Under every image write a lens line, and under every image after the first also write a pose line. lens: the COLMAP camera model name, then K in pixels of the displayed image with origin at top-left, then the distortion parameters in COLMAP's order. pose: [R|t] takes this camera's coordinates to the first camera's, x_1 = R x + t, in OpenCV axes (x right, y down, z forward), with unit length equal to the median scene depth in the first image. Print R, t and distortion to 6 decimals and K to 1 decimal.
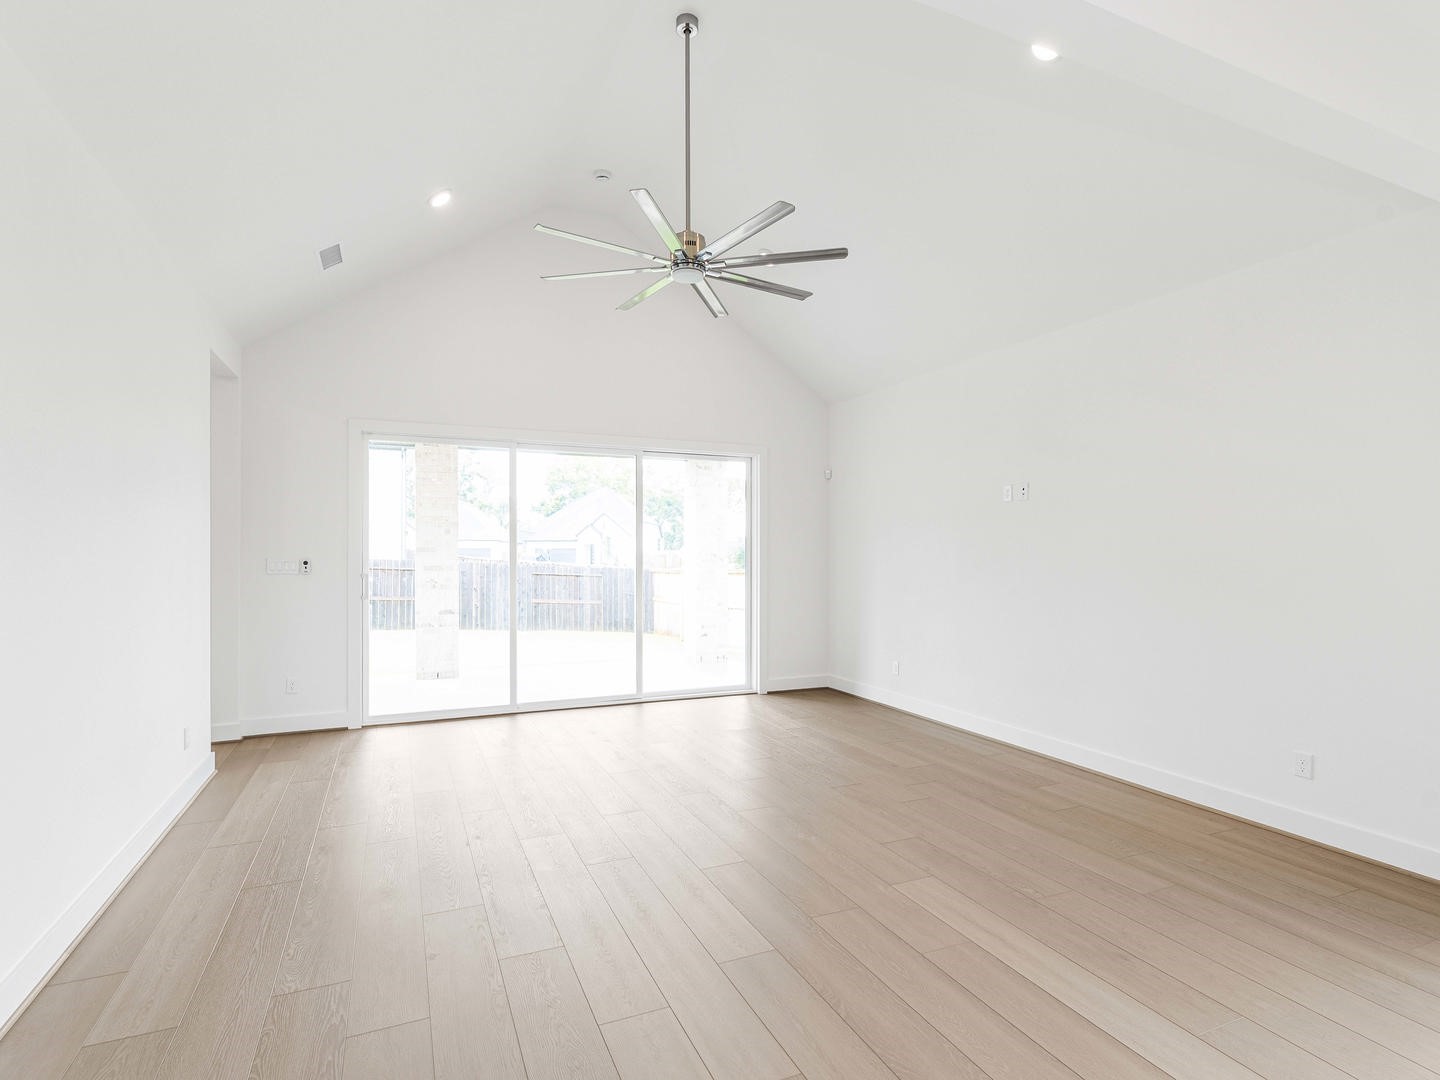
lens RADIAL K [[721.4, 0, 721.5], [0, 721.4, 547.7], [0, 0, 1]] dist [0.003342, -0.001220]
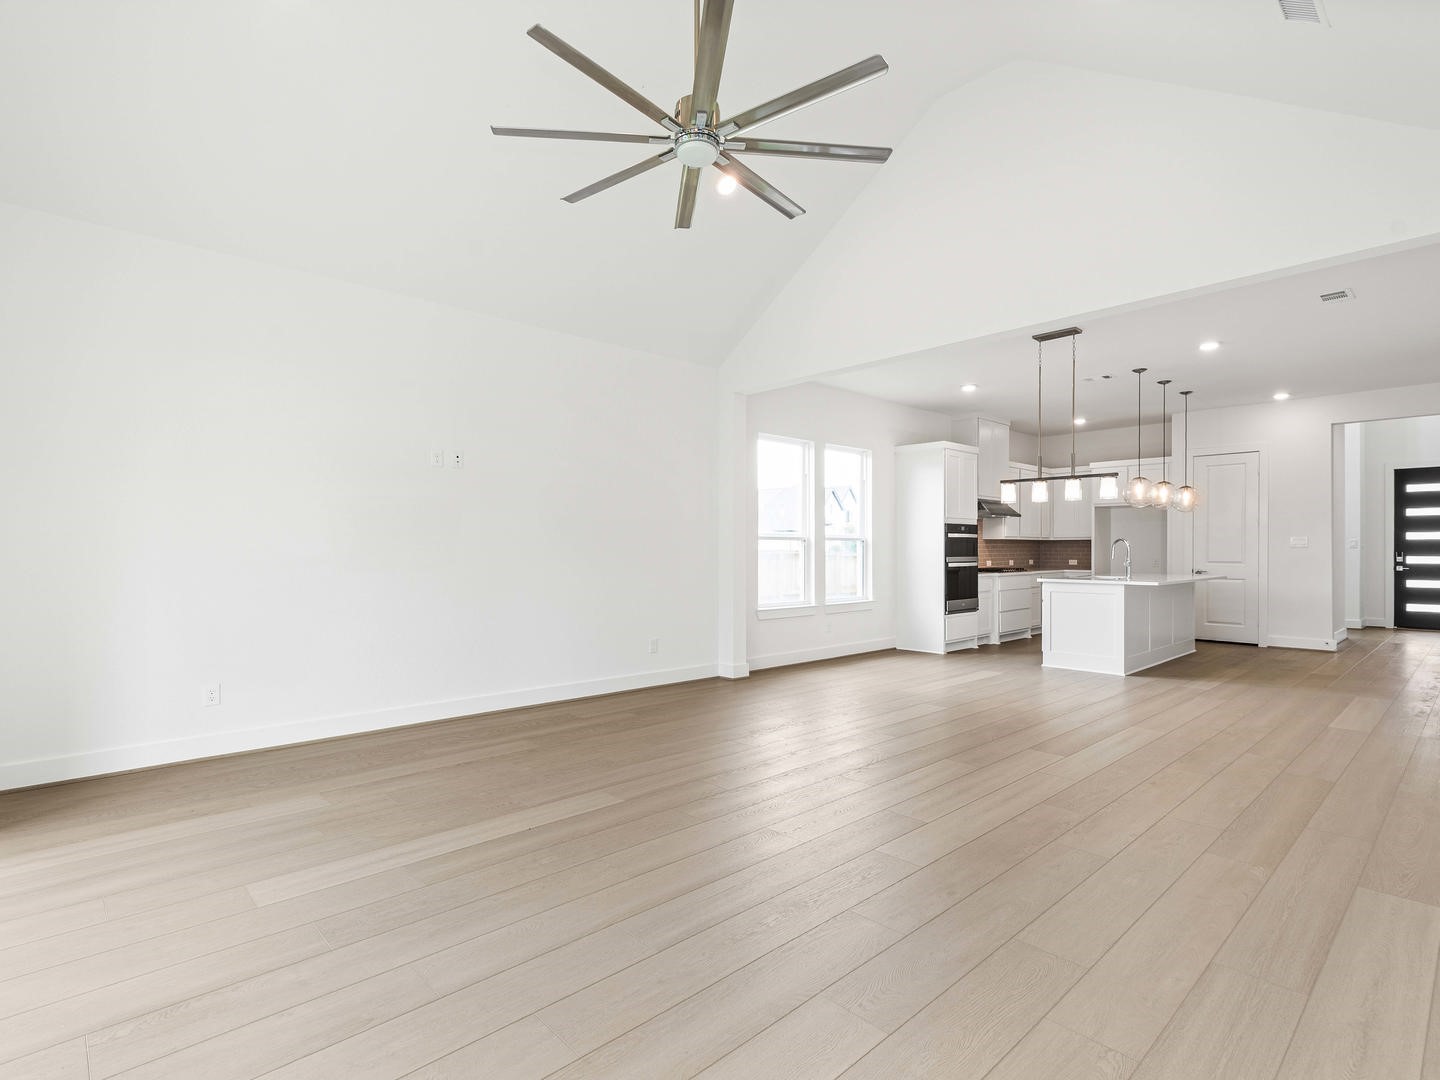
lens RADIAL K [[721.4, 0, 715.0], [0, 721.4, 547.6], [0, 0, 1]] dist [0.003342, -0.001220]
pose [[-0.322974, -0.003073, 0.946403, -0.702110], [-0.014855, 0.999888, -0.001823, 0.044079], [-0.946291, -0.014648, -0.322984, 1.087315]]
